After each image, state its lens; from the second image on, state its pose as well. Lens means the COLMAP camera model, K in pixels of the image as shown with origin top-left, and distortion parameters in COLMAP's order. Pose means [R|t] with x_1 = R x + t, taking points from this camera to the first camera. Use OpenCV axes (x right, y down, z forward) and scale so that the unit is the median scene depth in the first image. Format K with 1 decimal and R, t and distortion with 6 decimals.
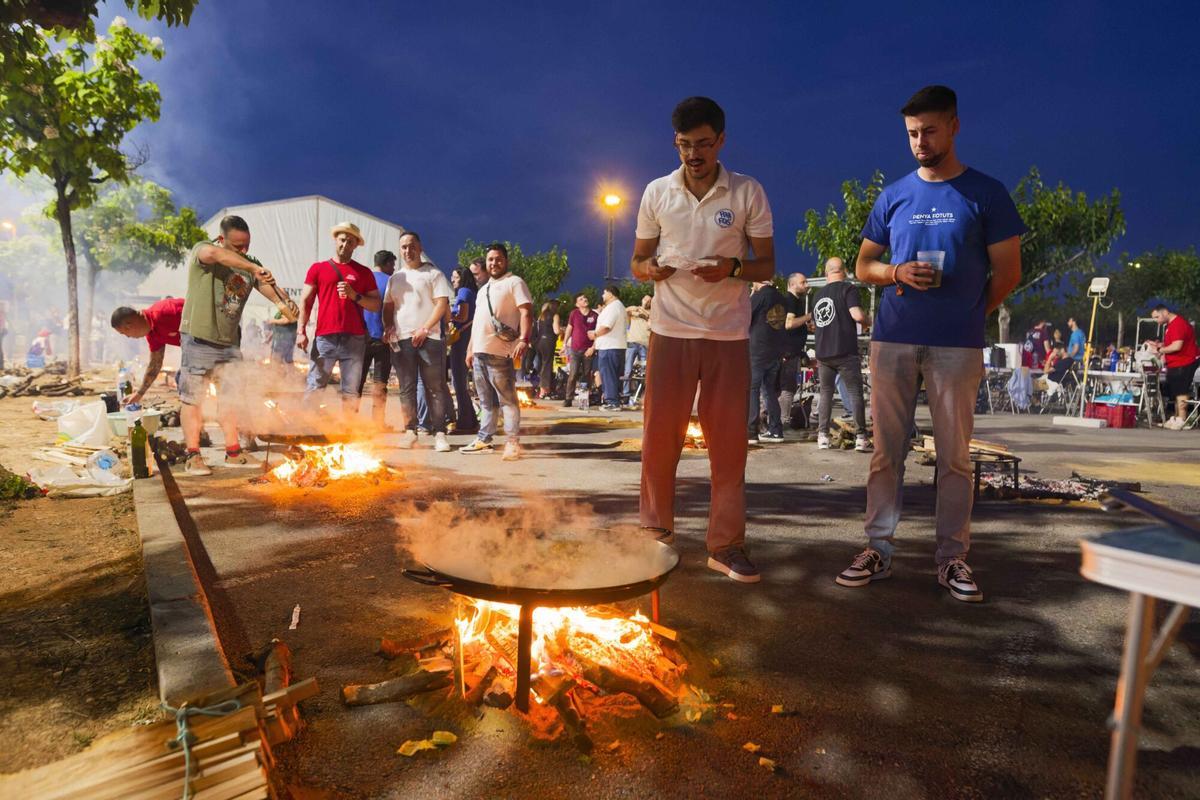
lens RADIAL K [[851.4, 0, 600.0], [0, 851.4, 400.0], [0, 0, 1]] dist [-0.010547, -0.002504]
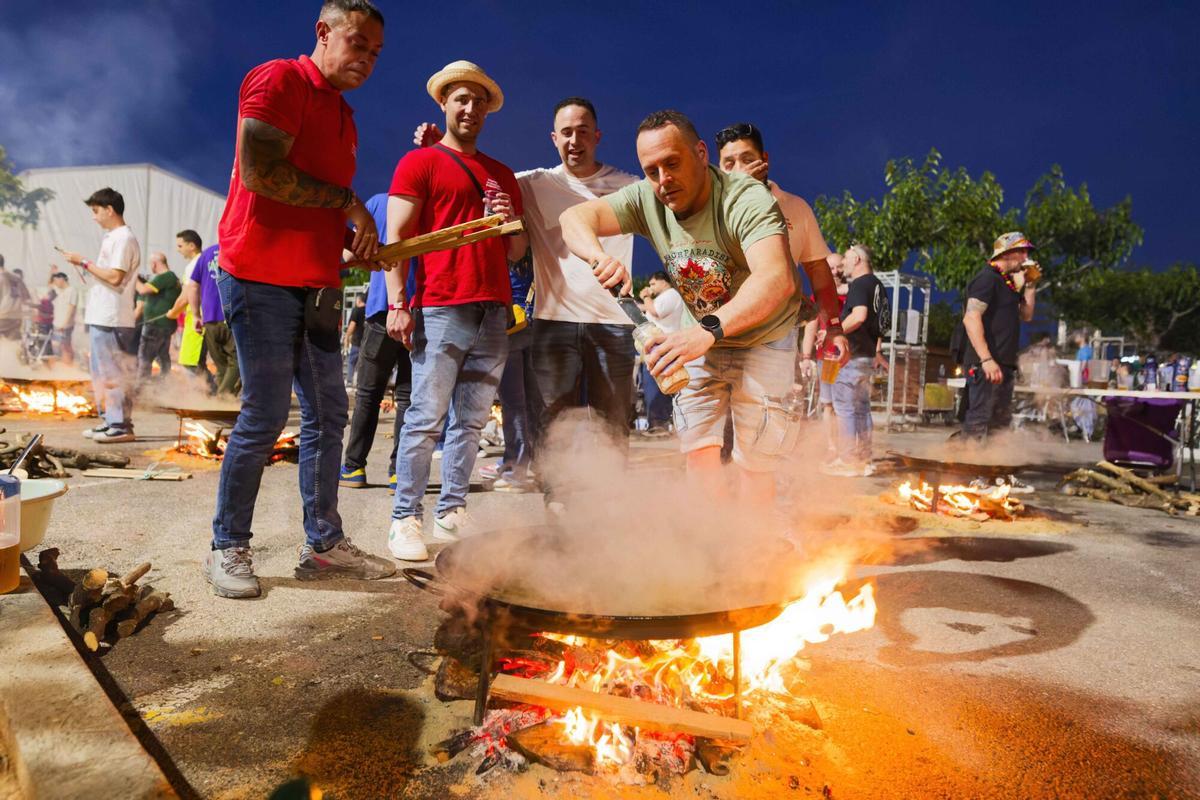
lens RADIAL K [[821.3, 0, 592.2], [0, 821.3, 383.0], [0, 0, 1]] dist [-0.011384, 0.007464]
pose [[0.978437, 0.021809, 0.205391, -0.141264], [-0.016809, 0.999519, -0.026060, -0.010965], [-0.205860, 0.022046, 0.978333, 0.244543]]
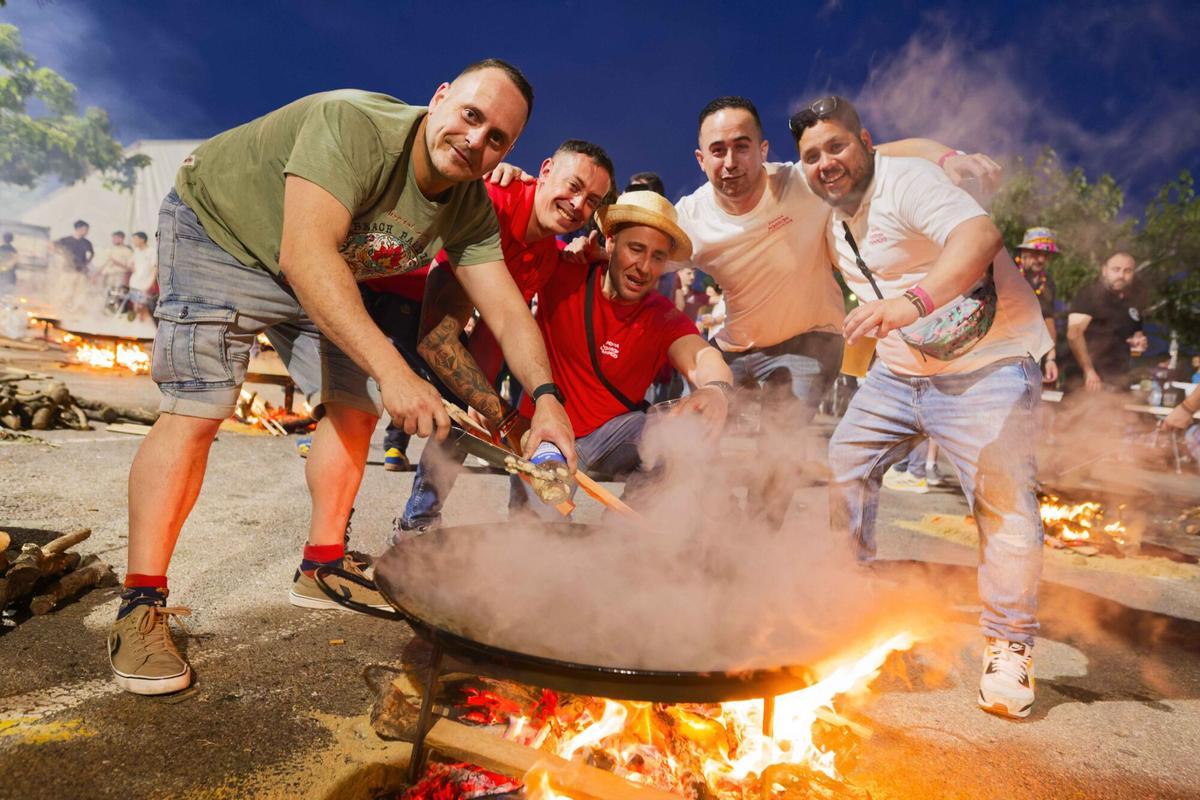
lens RADIAL K [[821.3, 0, 592.2], [0, 821.3, 383.0], [0, 0, 1]] dist [-0.011384, 0.007464]
pose [[0.989894, 0.083557, 0.114579, -0.131160], [-0.082453, 0.996492, -0.014350, -0.008852], [-0.115376, 0.004757, 0.993311, 0.264675]]
